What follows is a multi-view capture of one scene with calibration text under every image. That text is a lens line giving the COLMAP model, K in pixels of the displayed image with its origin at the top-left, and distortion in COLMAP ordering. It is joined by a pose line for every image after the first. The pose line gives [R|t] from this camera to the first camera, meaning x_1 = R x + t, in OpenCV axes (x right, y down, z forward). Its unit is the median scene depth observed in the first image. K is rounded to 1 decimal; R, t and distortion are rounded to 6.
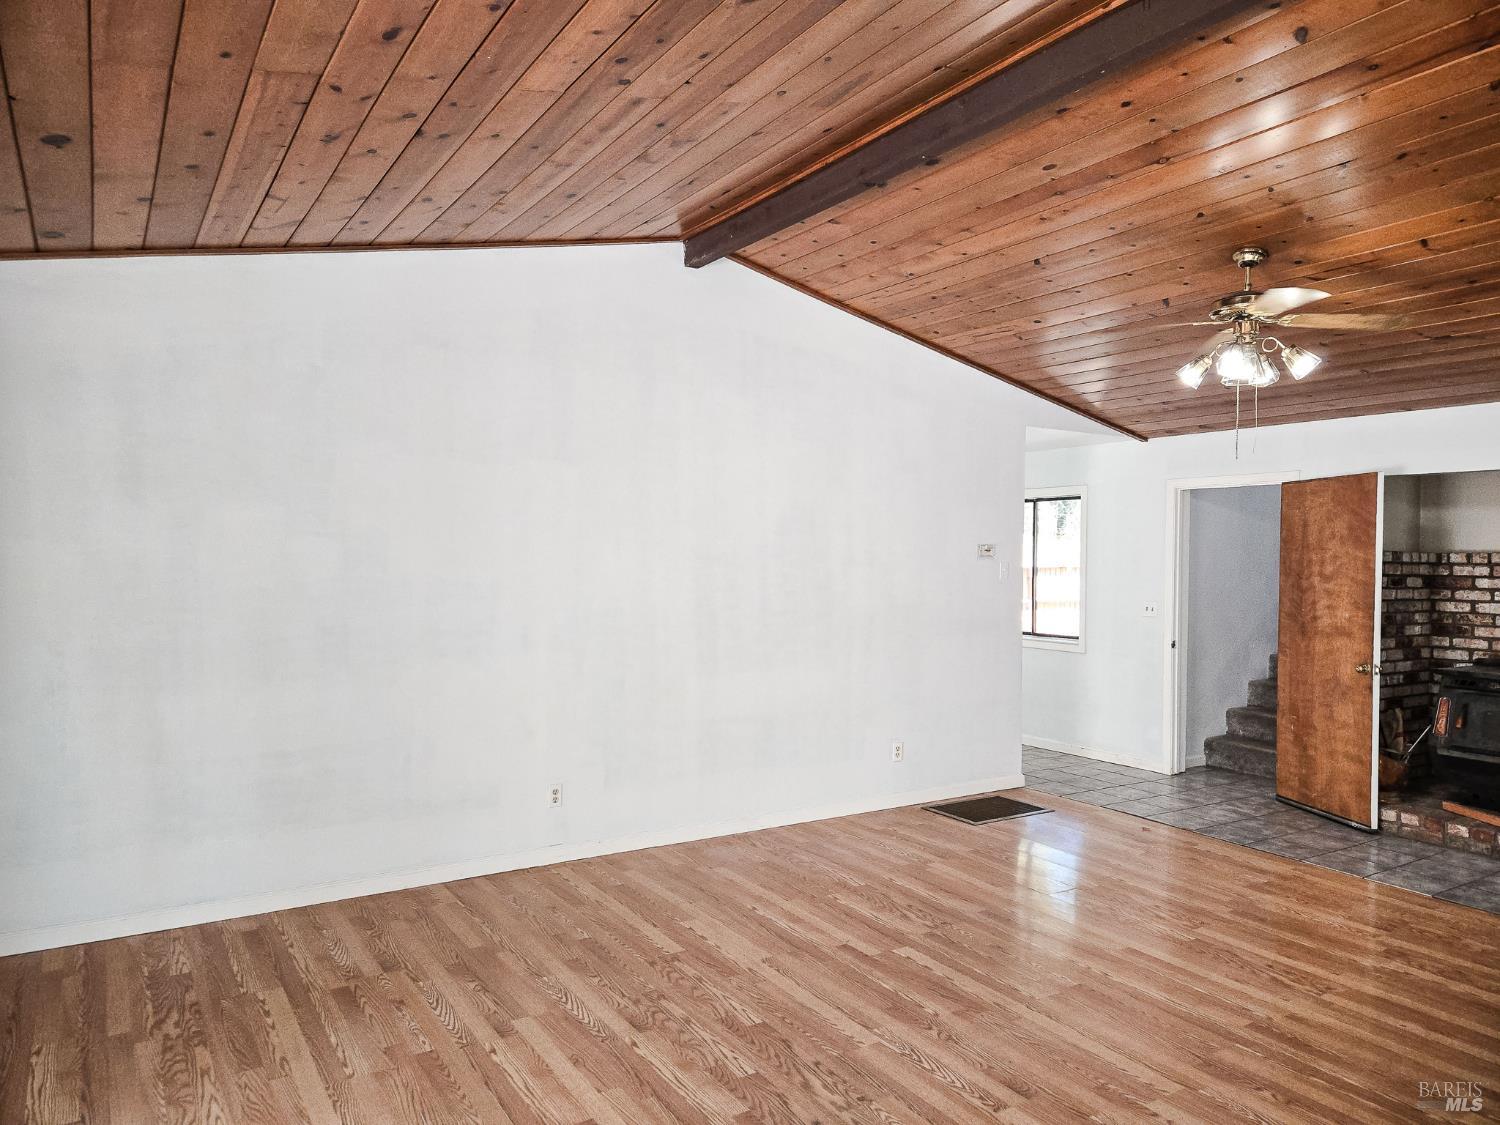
lens RADIAL K [[997.8, 0, 745.8], [0, 997.8, 570.9], [0, 0, 1]] dist [0.077260, -0.074582]
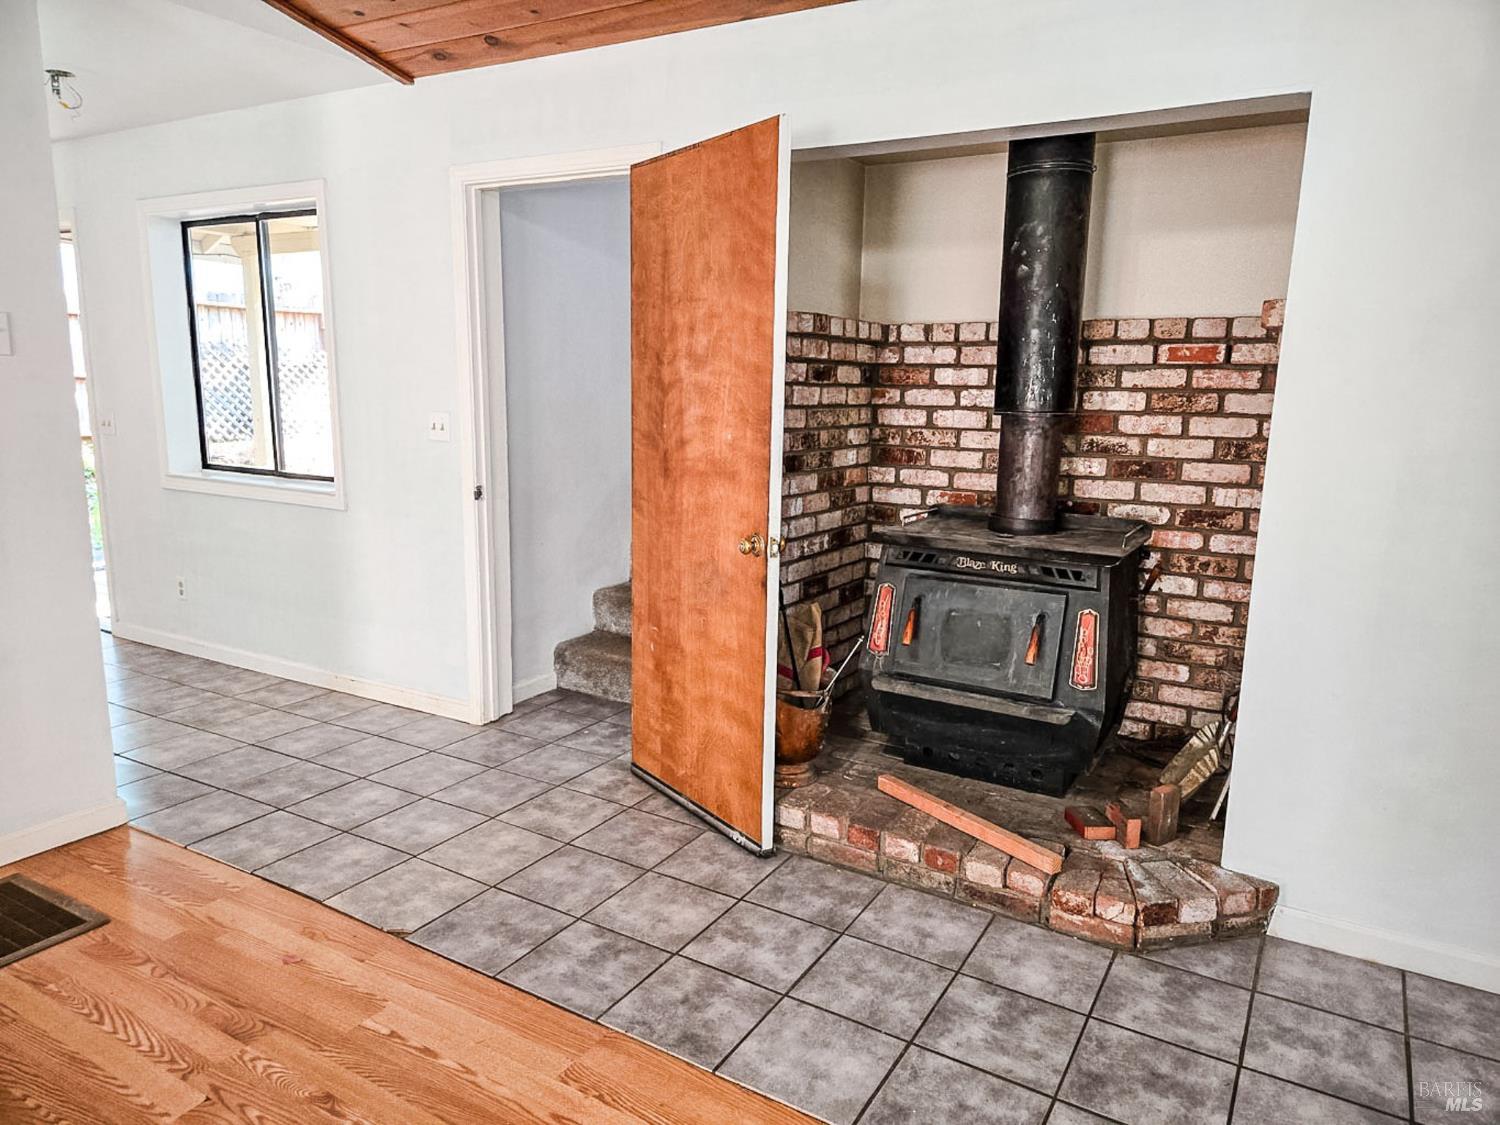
lens RADIAL K [[997.8, 0, 745.8], [0, 997.8, 570.9], [0, 0, 1]] dist [0.077260, -0.074582]
pose [[0.894739, -0.076983, 0.439904, 0.354187], [-0.003561, 0.983769, 0.179402, 0.019381], [-0.446576, -0.162085, 0.879943, 0.519282]]
